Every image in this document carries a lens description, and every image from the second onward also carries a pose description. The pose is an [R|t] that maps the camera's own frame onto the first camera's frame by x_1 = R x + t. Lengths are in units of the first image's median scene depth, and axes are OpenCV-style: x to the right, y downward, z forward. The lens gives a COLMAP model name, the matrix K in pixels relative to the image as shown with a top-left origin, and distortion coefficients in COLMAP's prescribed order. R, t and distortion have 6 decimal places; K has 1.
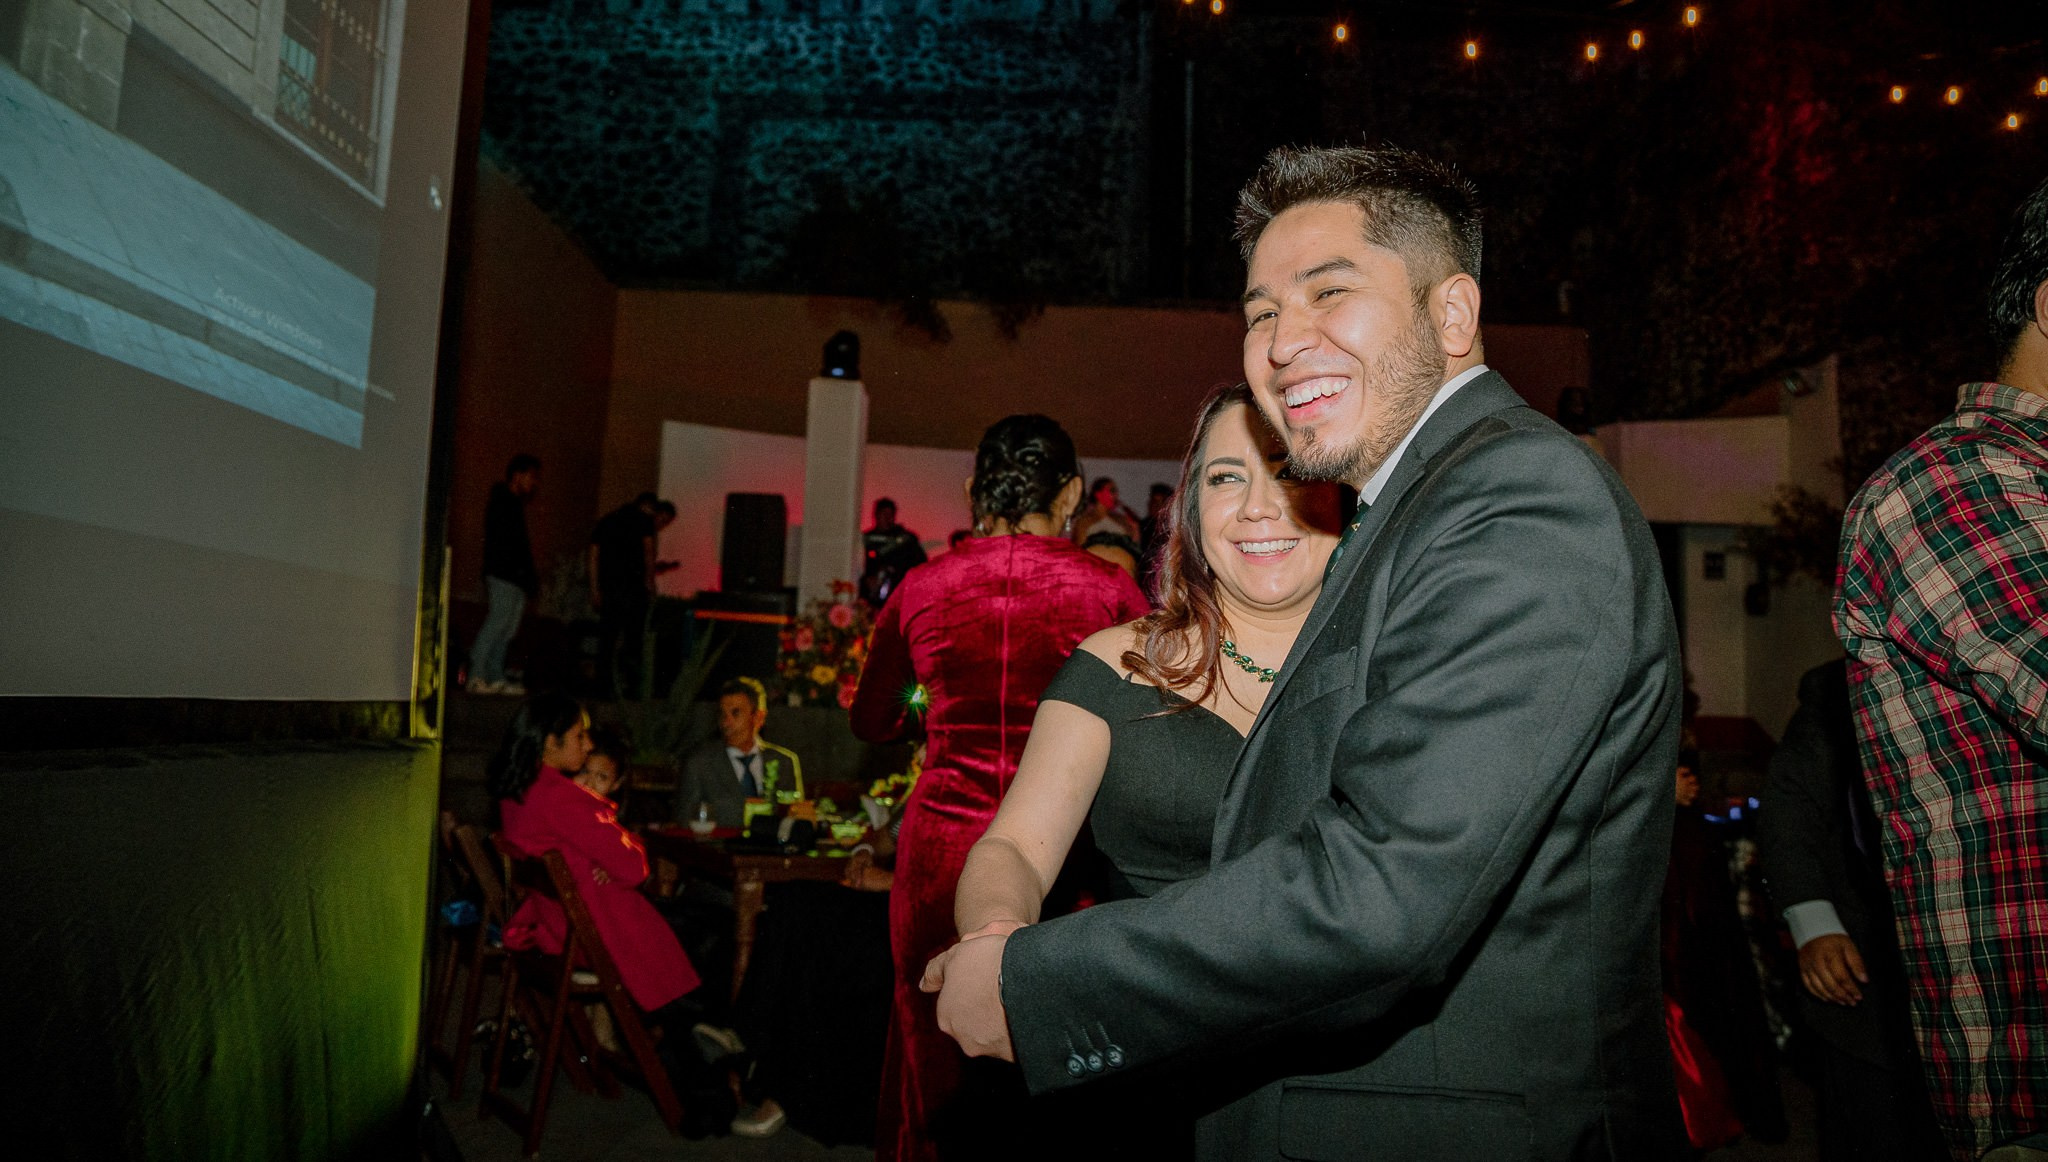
lens RADIAL K [[1475.7, 0, 1024.0], [0, 1475.7, 581.0], [0, 0, 1]] dist [-0.048905, 0.007052]
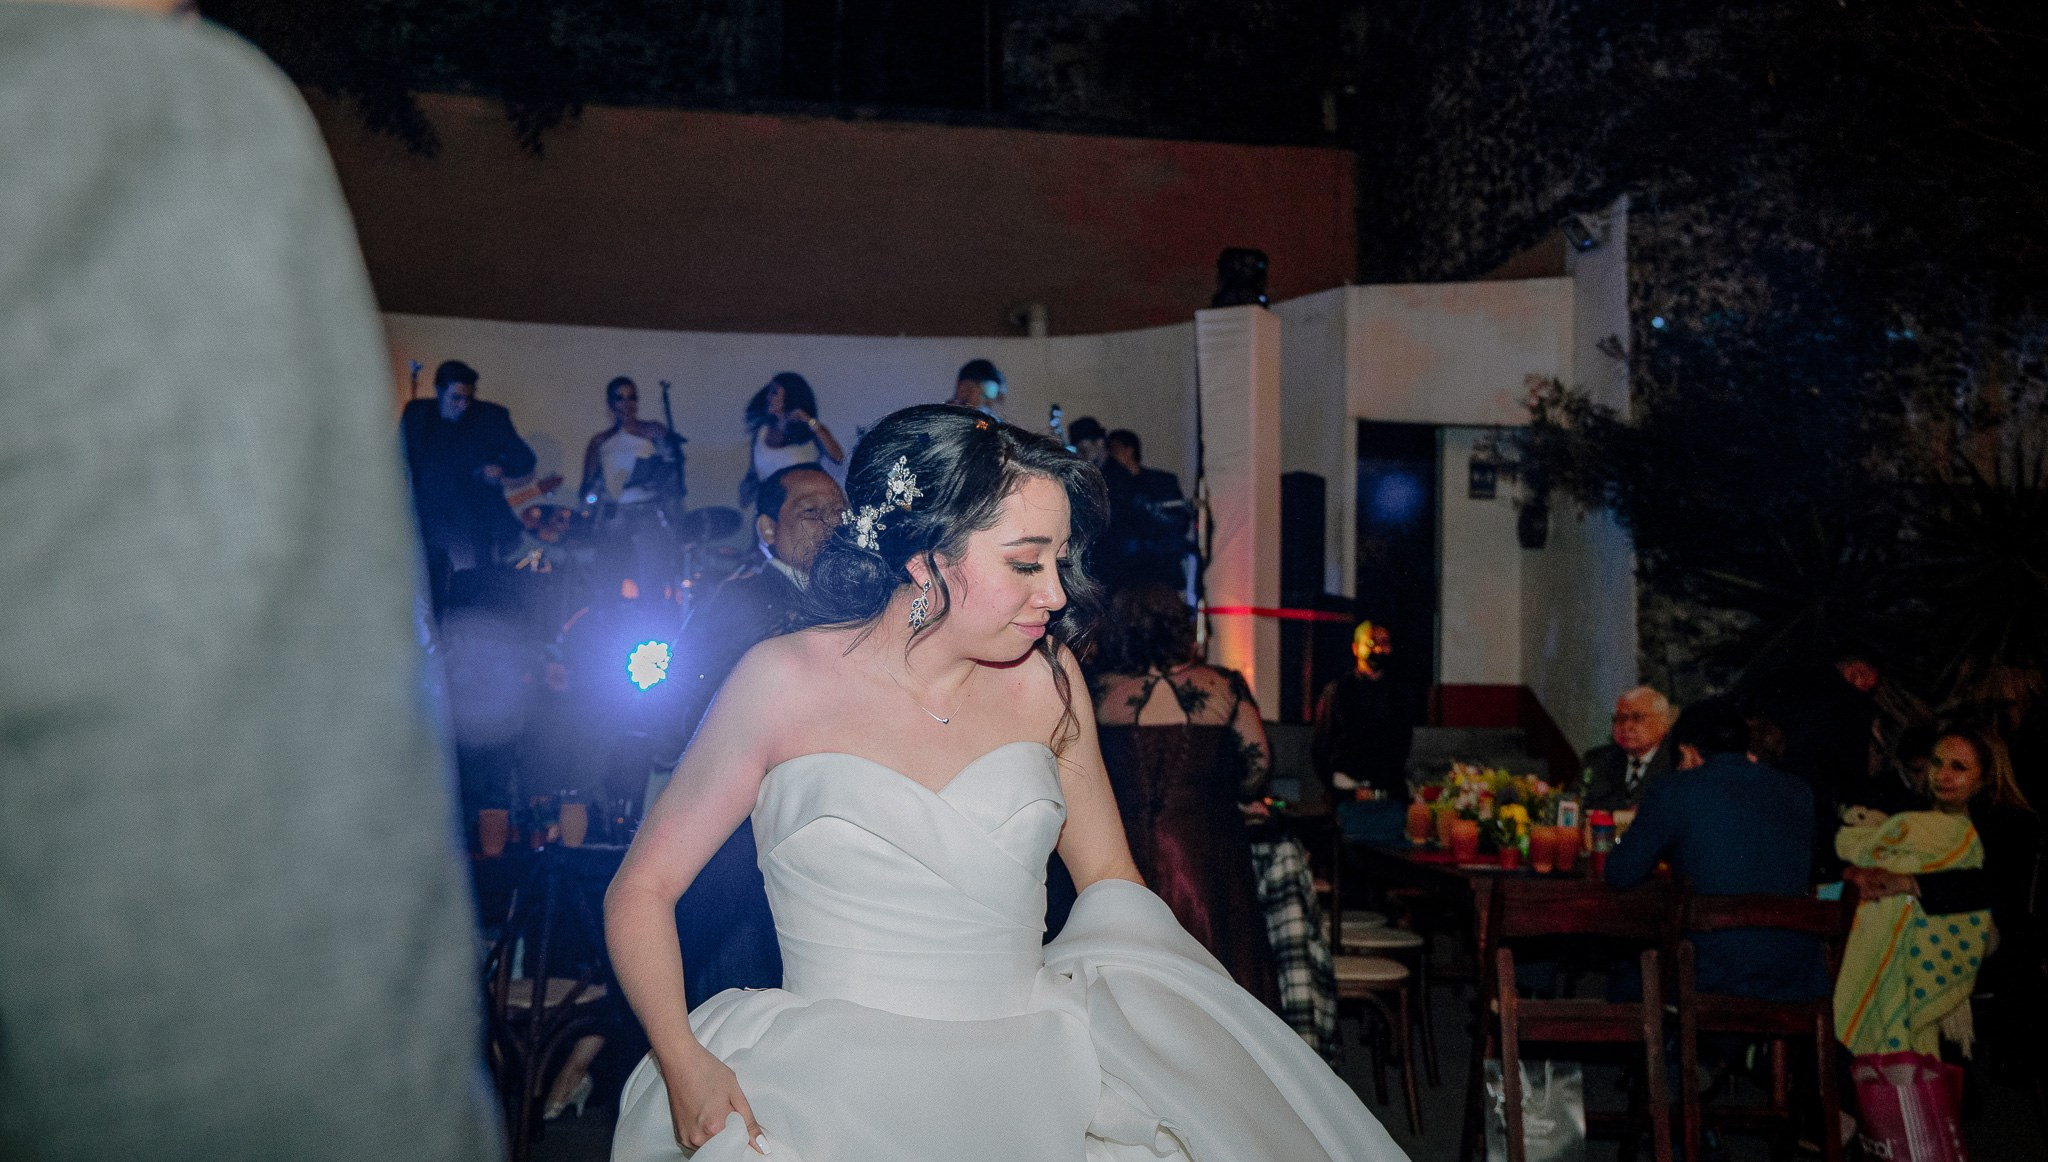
lens RADIAL K [[2160.6, 0, 1024.0], [0, 2160.6, 581.0], [0, 0, 1]] dist [0.054270, 0.186834]
pose [[0.992723, -0.004178, 0.120345, 0.104748], [-0.000692, 0.999184, 0.040392, -0.003754], [-0.120416, -0.040181, 0.991910, -0.060697]]
